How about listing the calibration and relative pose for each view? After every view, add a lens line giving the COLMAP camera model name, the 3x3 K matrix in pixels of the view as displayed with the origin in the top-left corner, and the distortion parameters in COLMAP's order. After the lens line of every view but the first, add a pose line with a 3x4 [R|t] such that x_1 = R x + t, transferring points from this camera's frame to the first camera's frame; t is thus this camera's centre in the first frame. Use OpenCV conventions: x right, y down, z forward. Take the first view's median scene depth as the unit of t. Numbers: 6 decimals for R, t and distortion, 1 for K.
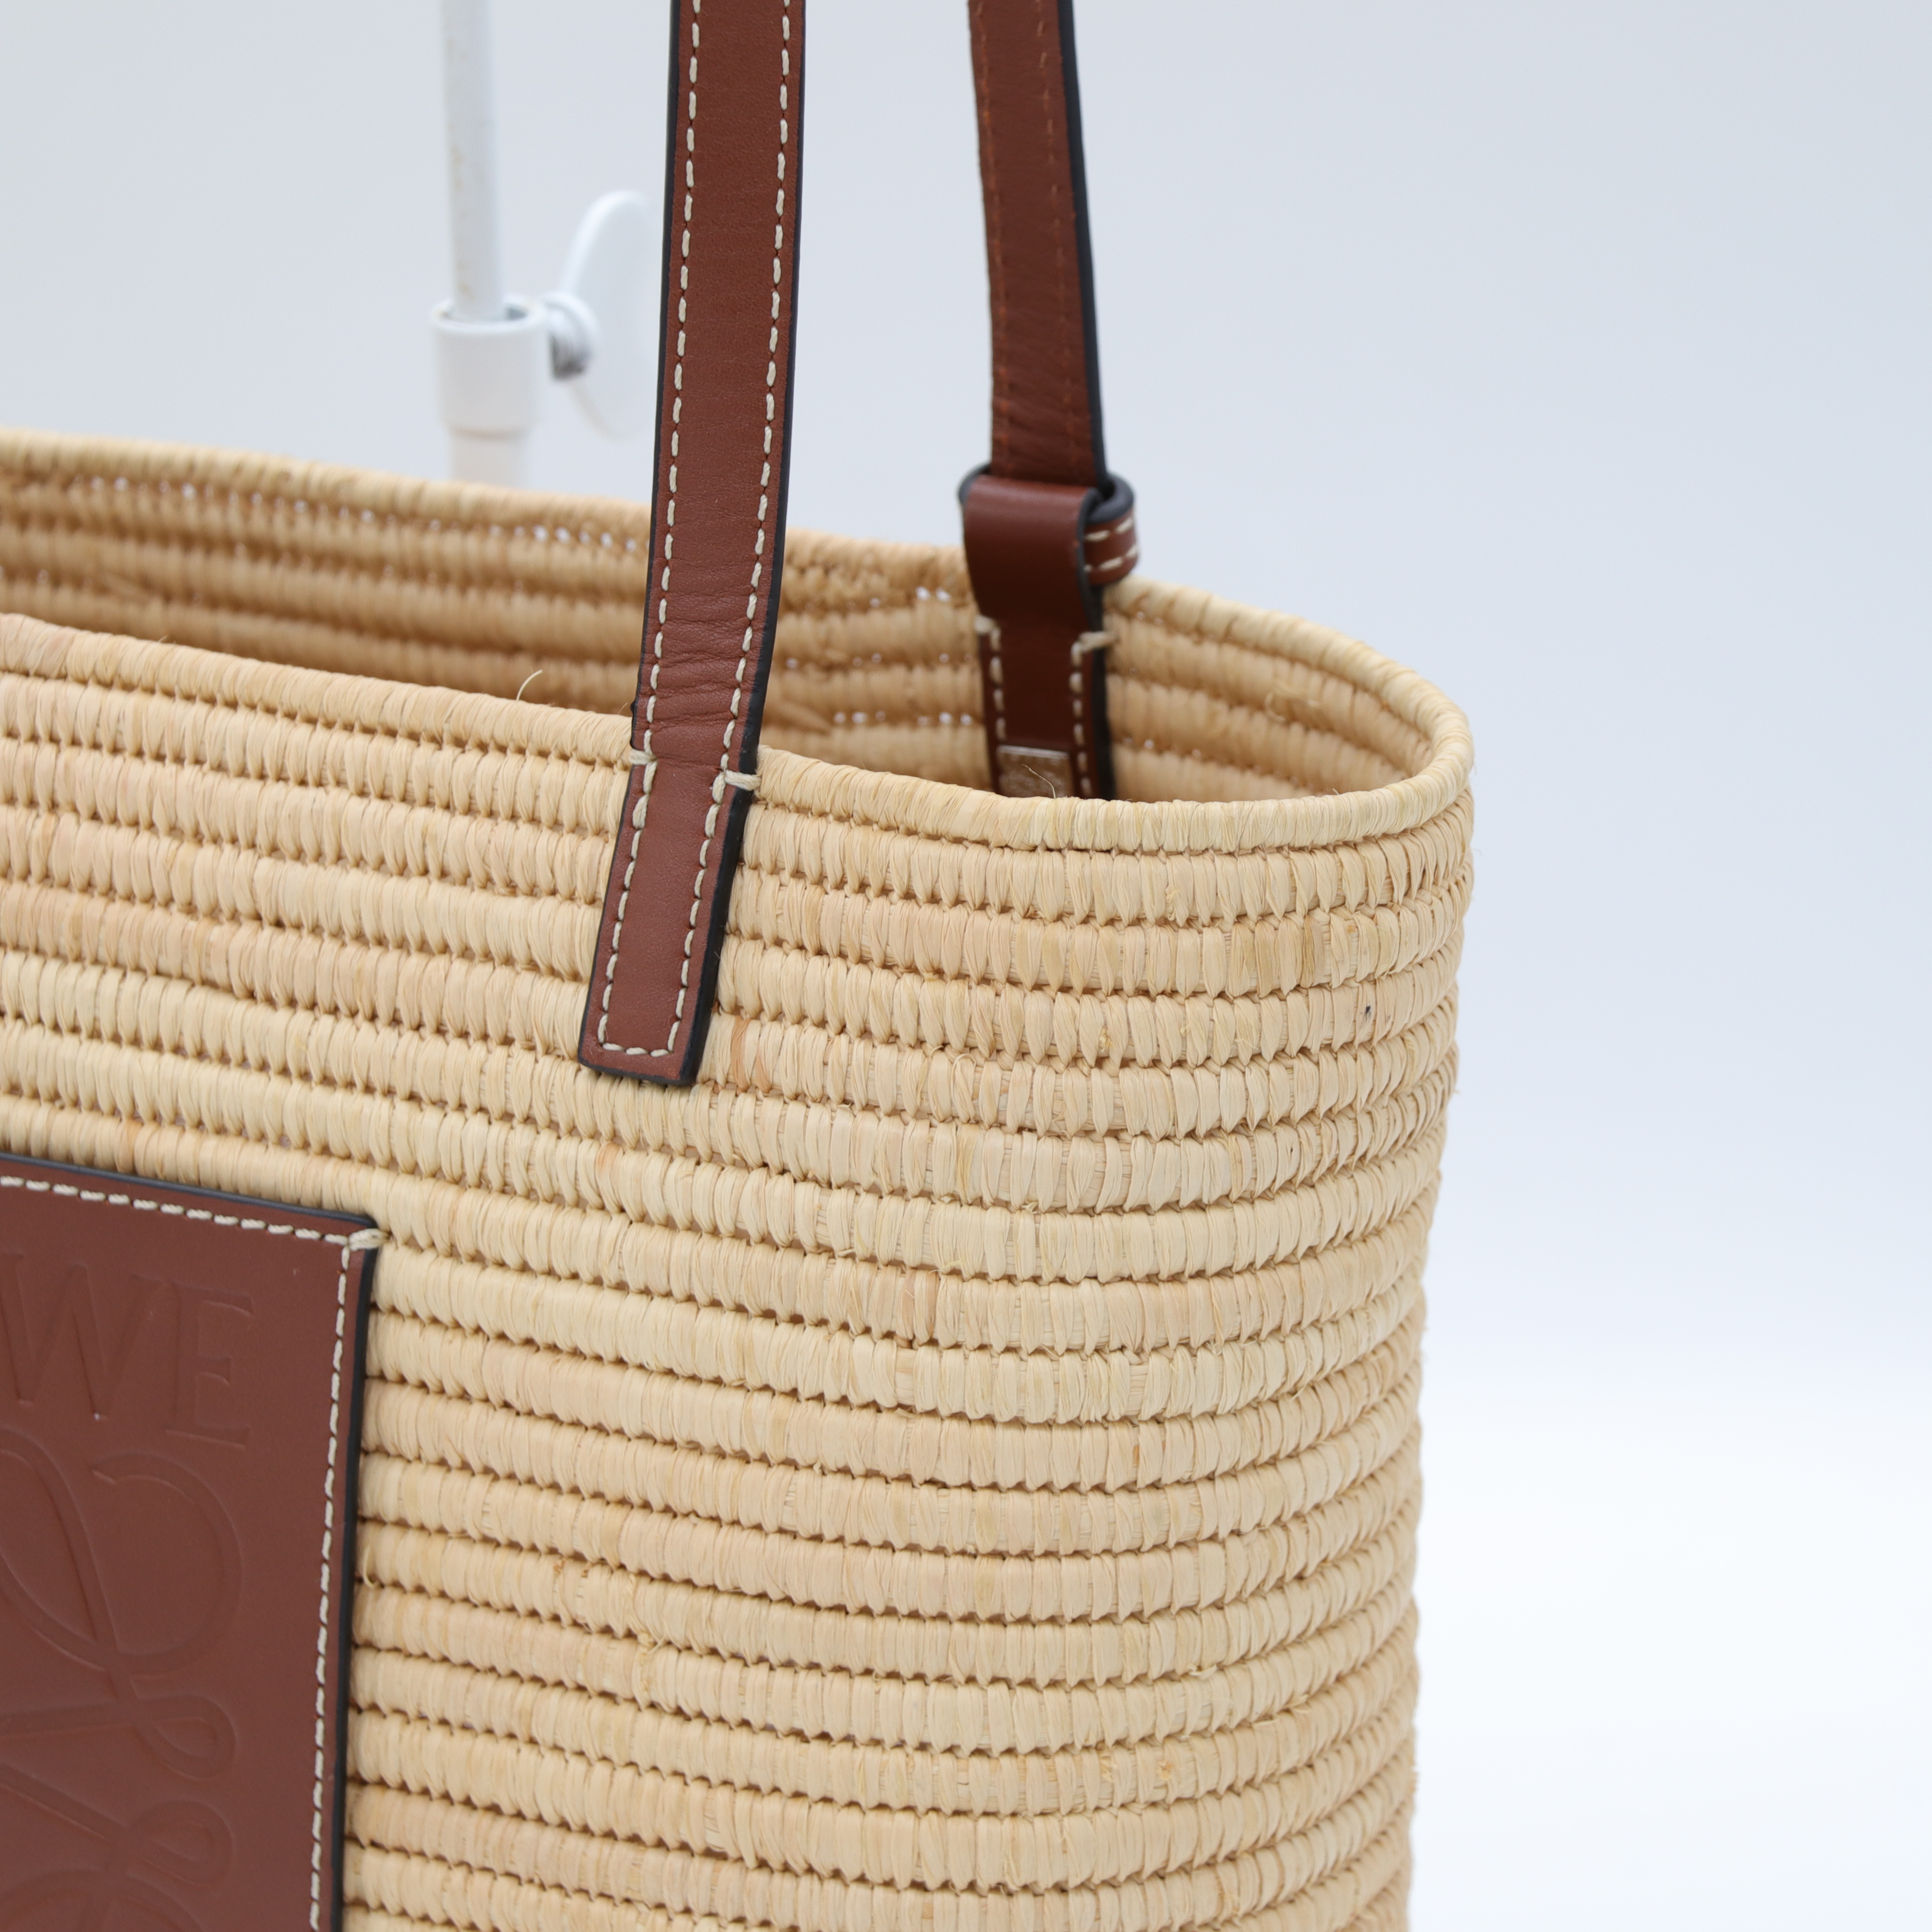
lens RADIAL K [[11901.6, 0, 968.6], [0, 11901.6, 975.4], [0, 0, 1]] dist [0.725349, 0.000000]
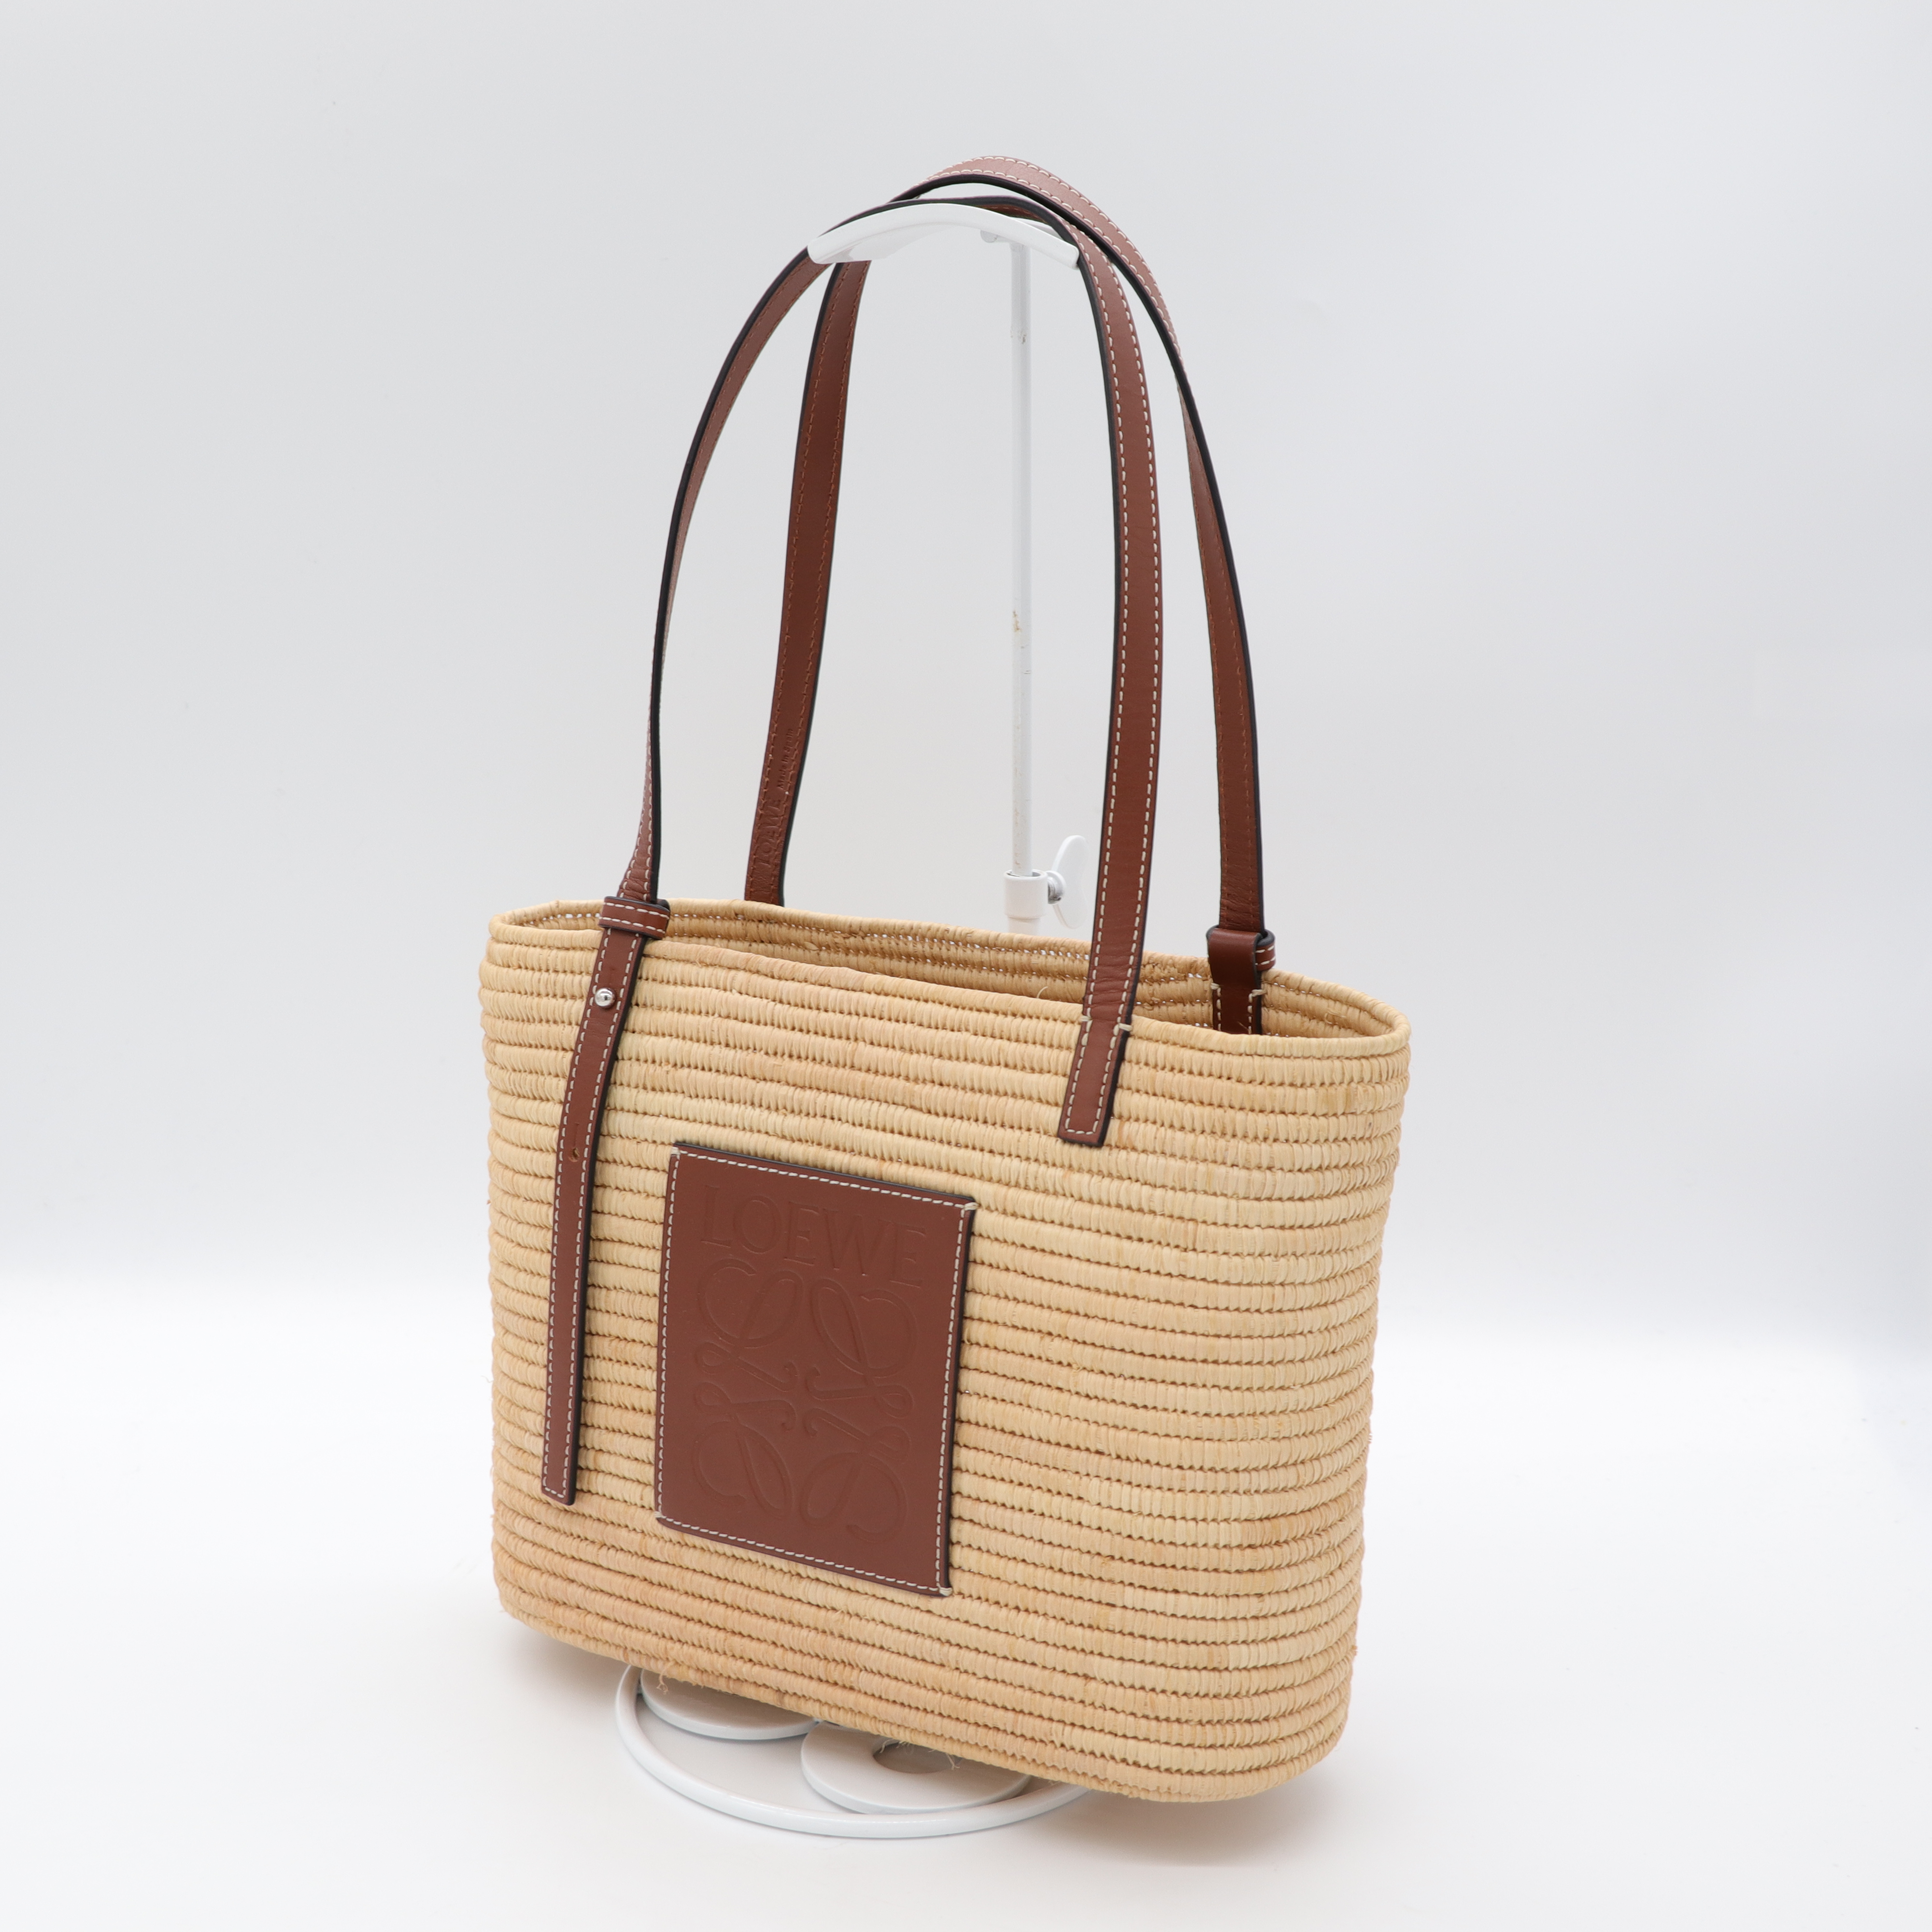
lens RADIAL K [[3426.7, 0, 926.4], [0, 3426.7, 935.9], [0, 0, 1]] dist [-0.100909, 0.000000]
pose [[0.998168, 0.032159, -0.051252, -0.024244], [-0.037978, 0.992413, -0.116932, 0.050775], [0.047102, 0.118665, 0.991817, 0.263736]]
